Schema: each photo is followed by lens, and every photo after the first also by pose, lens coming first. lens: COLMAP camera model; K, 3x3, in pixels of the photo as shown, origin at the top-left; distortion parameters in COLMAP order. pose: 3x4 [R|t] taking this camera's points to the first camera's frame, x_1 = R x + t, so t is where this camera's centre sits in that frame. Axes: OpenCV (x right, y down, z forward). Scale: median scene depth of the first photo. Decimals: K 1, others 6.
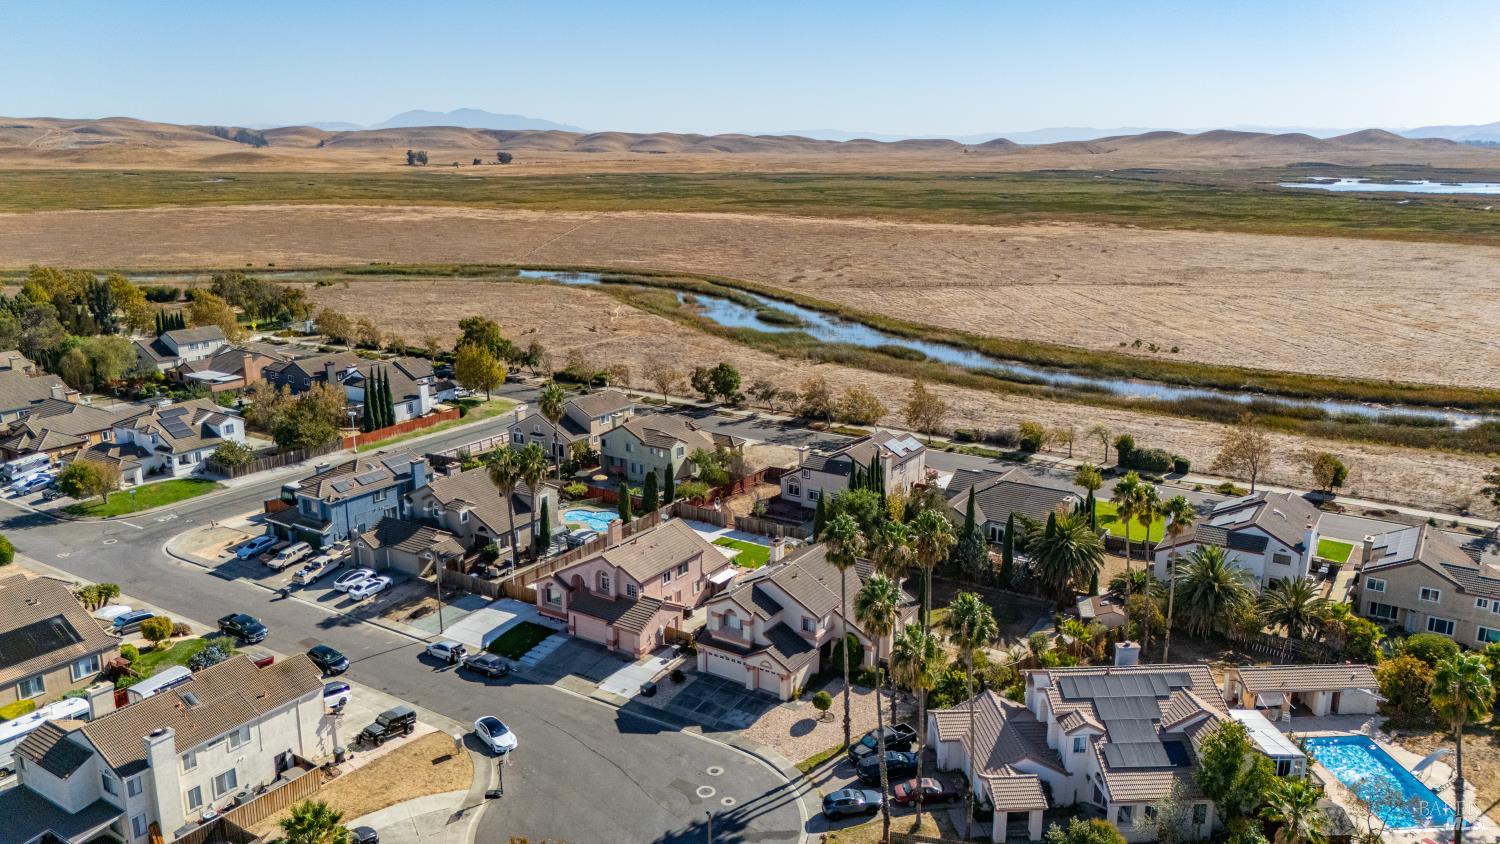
lens RADIAL K [[1108.0, 0, 754.2], [0, 1108.0, 426.0], [0, 0, 1]] dist [0.073280, -0.072051]
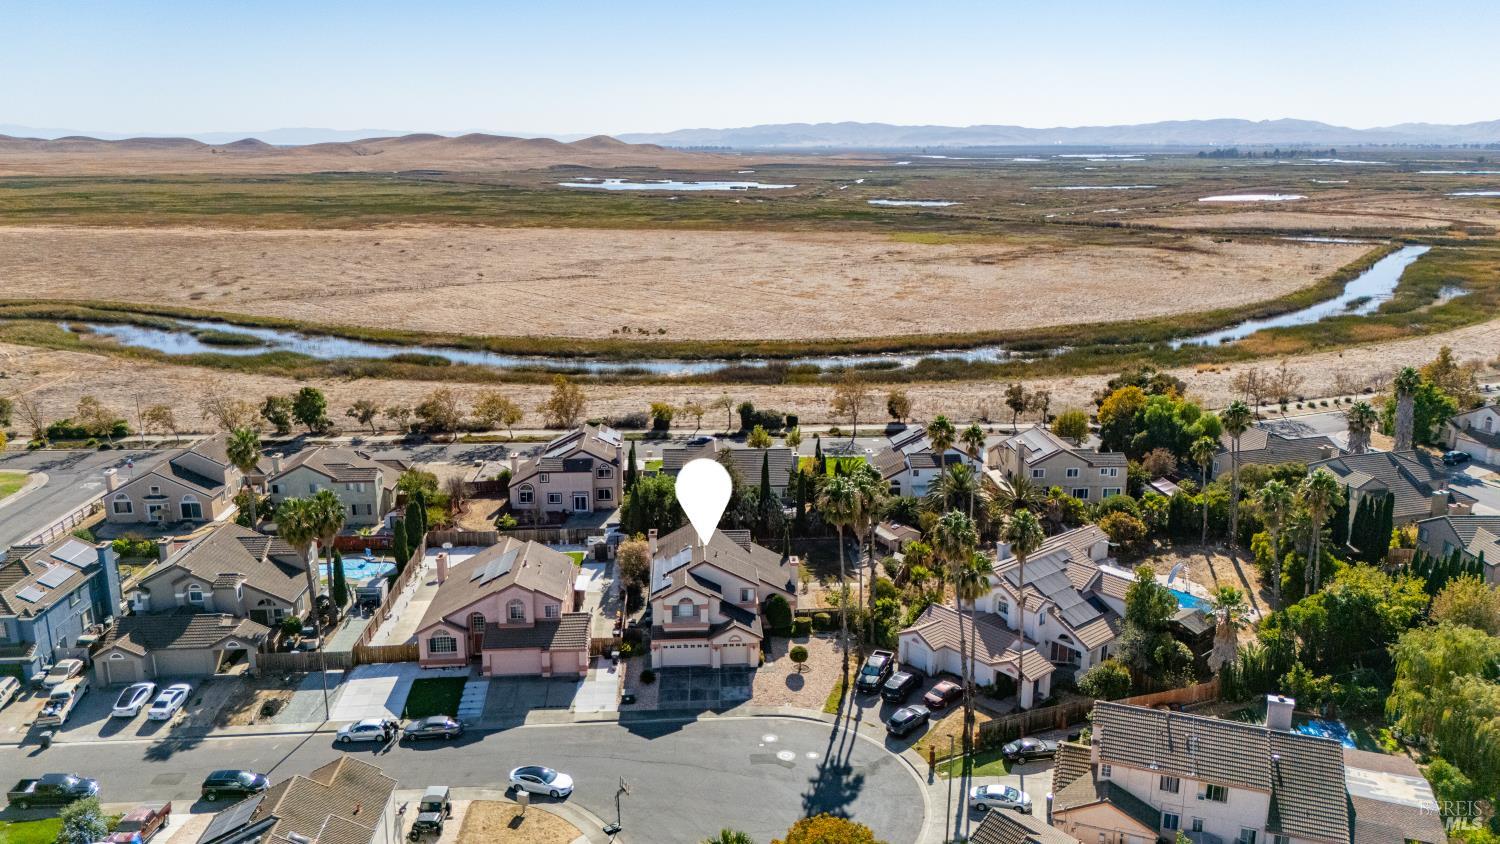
lens RADIAL K [[1108.0, 0, 753.7], [0, 1108.0, 422.2], [0, 0, 1]] dist [0.073280, -0.072051]
pose [[0.802308, -0.143871, 0.579312, -0.481264], [0.146498, 0.988295, 0.042551, -0.026787], [-0.578653, 0.050729, 0.813994, 0.104748]]
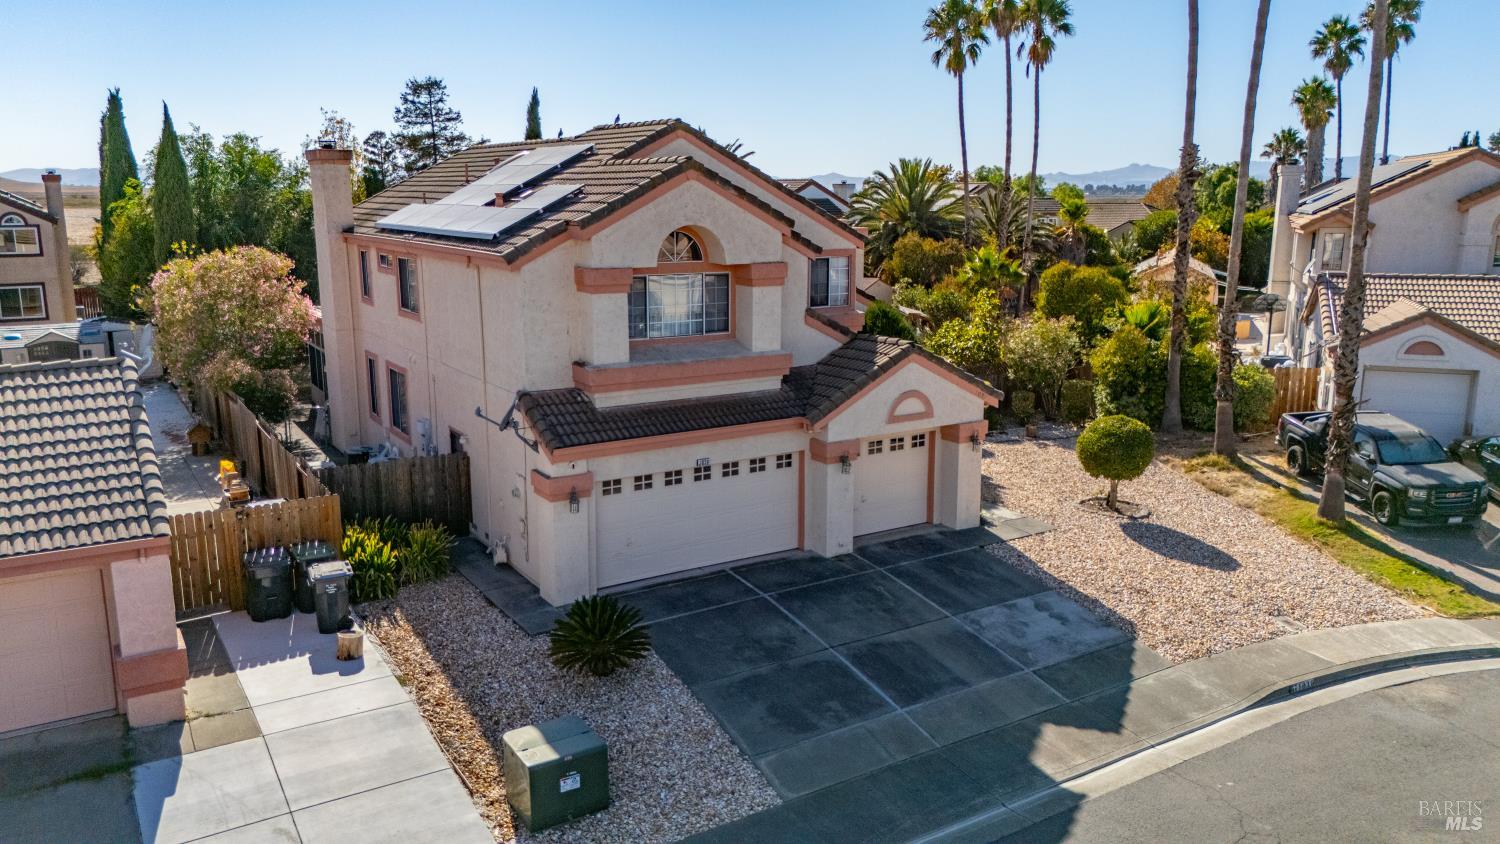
lens RADIAL K [[1108.0, 0, 755.6], [0, 1108.0, 420.9], [0, 0, 1]] dist [0.073280, -0.072051]
pose [[0.410259, -0.181427, 0.893741, -0.184003], [0.225035, 0.969847, 0.093577, 0.162642], [-0.883769, 0.162732, 0.438715, 0.801119]]
